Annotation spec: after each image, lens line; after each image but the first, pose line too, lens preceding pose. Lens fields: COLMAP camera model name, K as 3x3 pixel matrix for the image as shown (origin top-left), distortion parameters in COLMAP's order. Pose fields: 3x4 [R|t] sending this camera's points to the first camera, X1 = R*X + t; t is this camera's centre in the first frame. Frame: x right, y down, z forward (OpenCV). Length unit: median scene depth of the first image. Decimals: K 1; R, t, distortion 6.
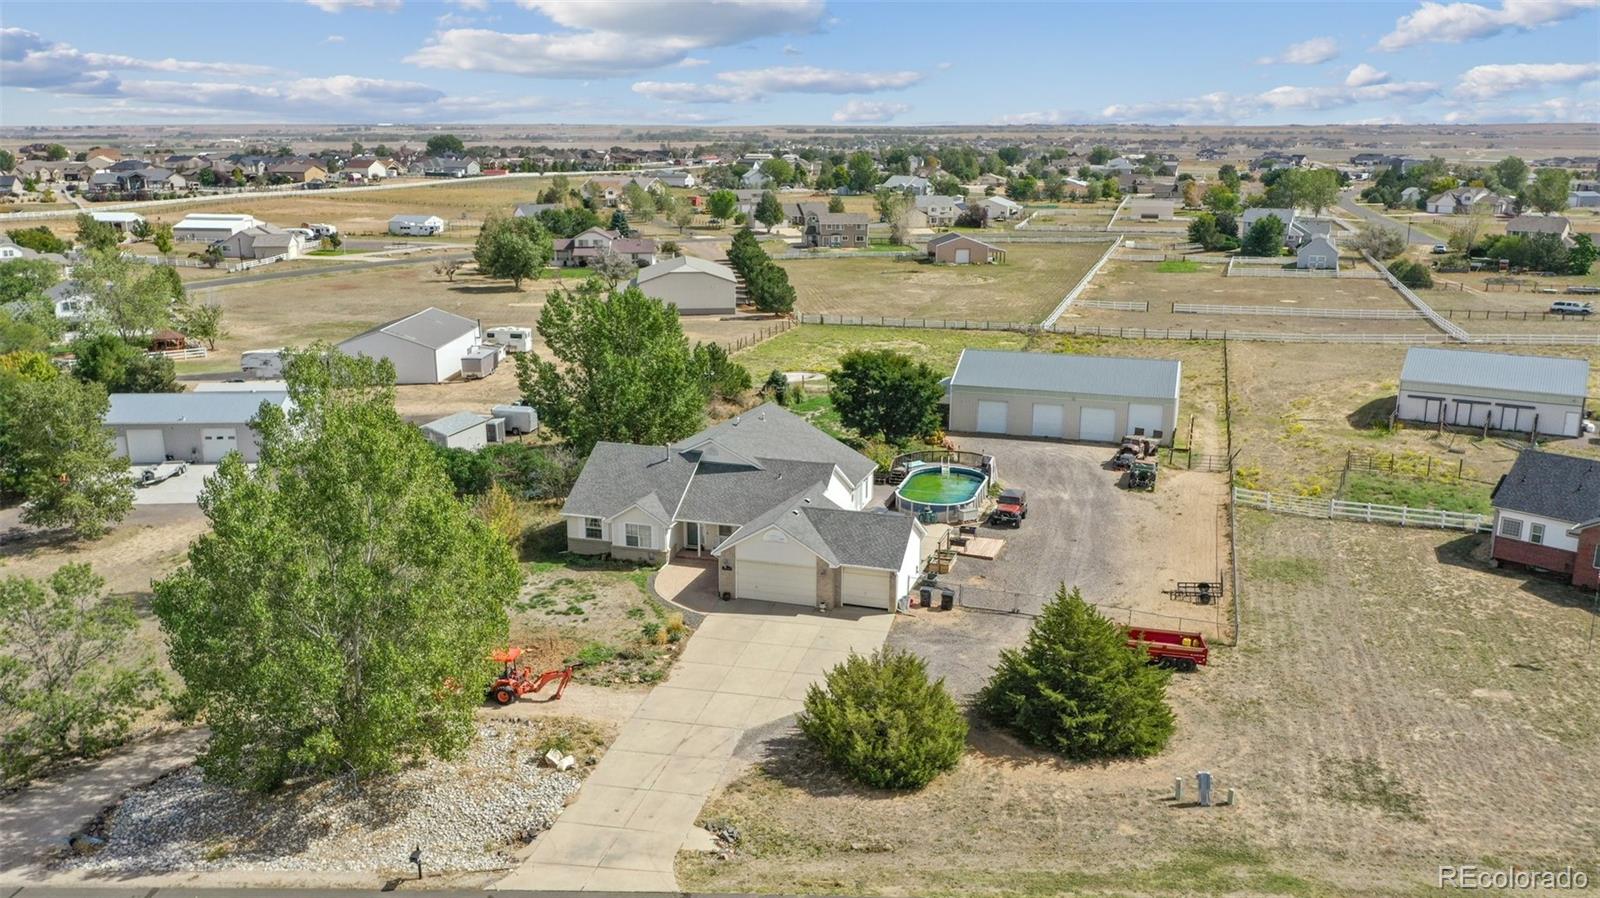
lens RADIAL K [[1280.6, 0, 800.4], [0, 1280.6, 451.4], [0, 0, 1]] dist [0.011650, 0.002071]
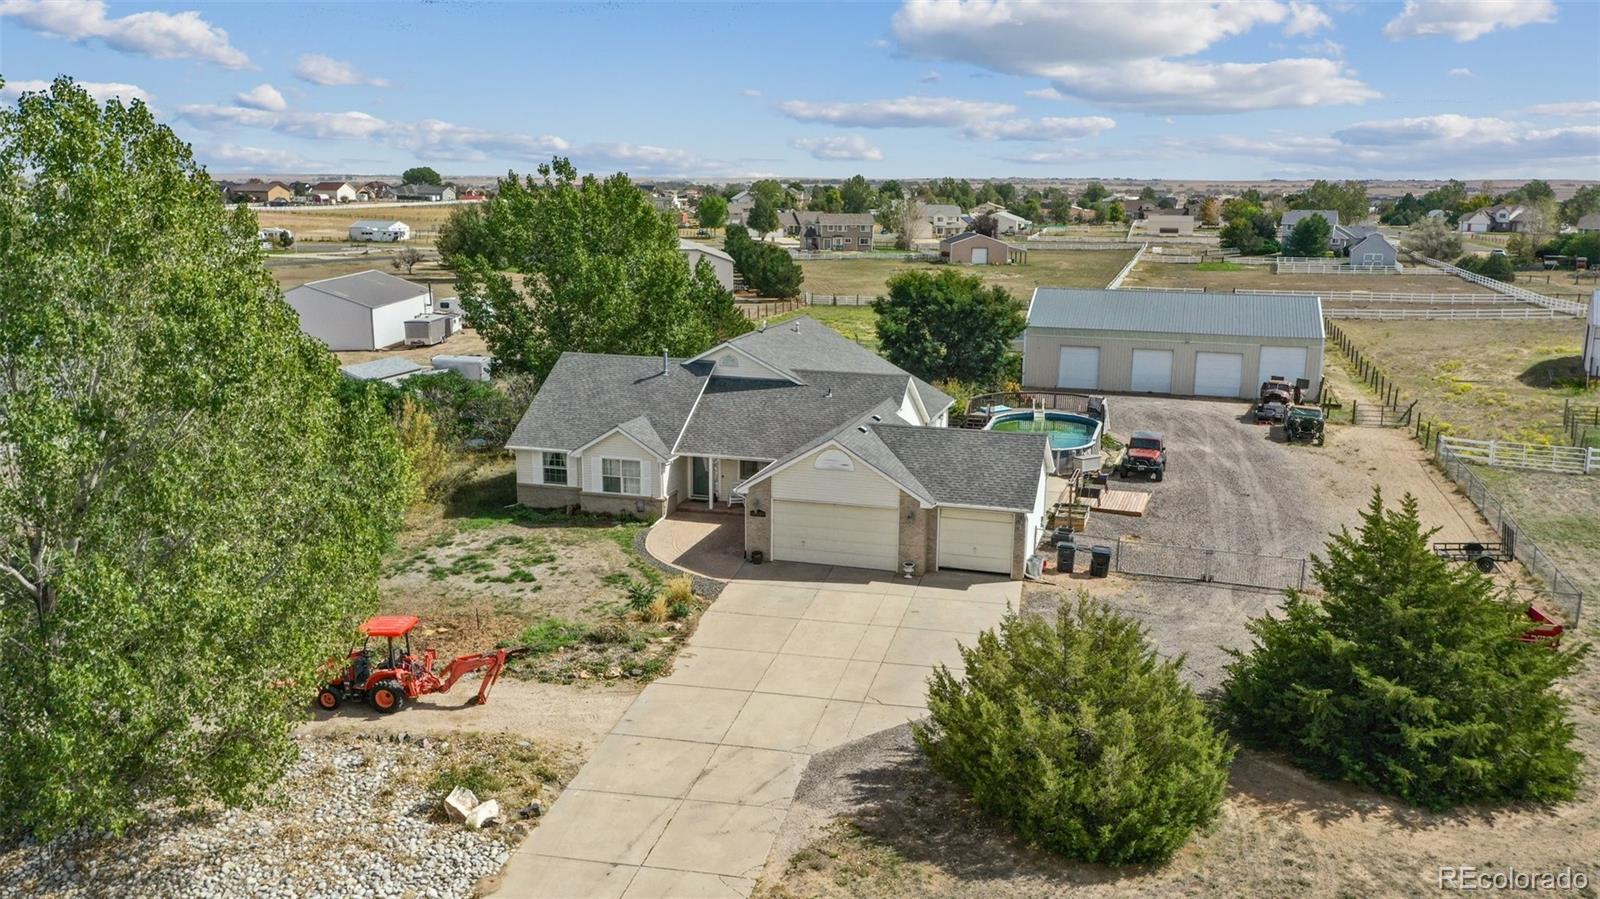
lens RADIAL K [[1280.6, 0, 799.6], [0, 1280.6, 446.6], [0, 0, 1]] dist [0.011650, 0.002071]
pose [[0.999890, 0.003159, 0.014461, -0.042383], [-0.002465, 0.998853, -0.047812, 0.081951], [-0.014595, 0.047771, 0.998752, 0.324880]]
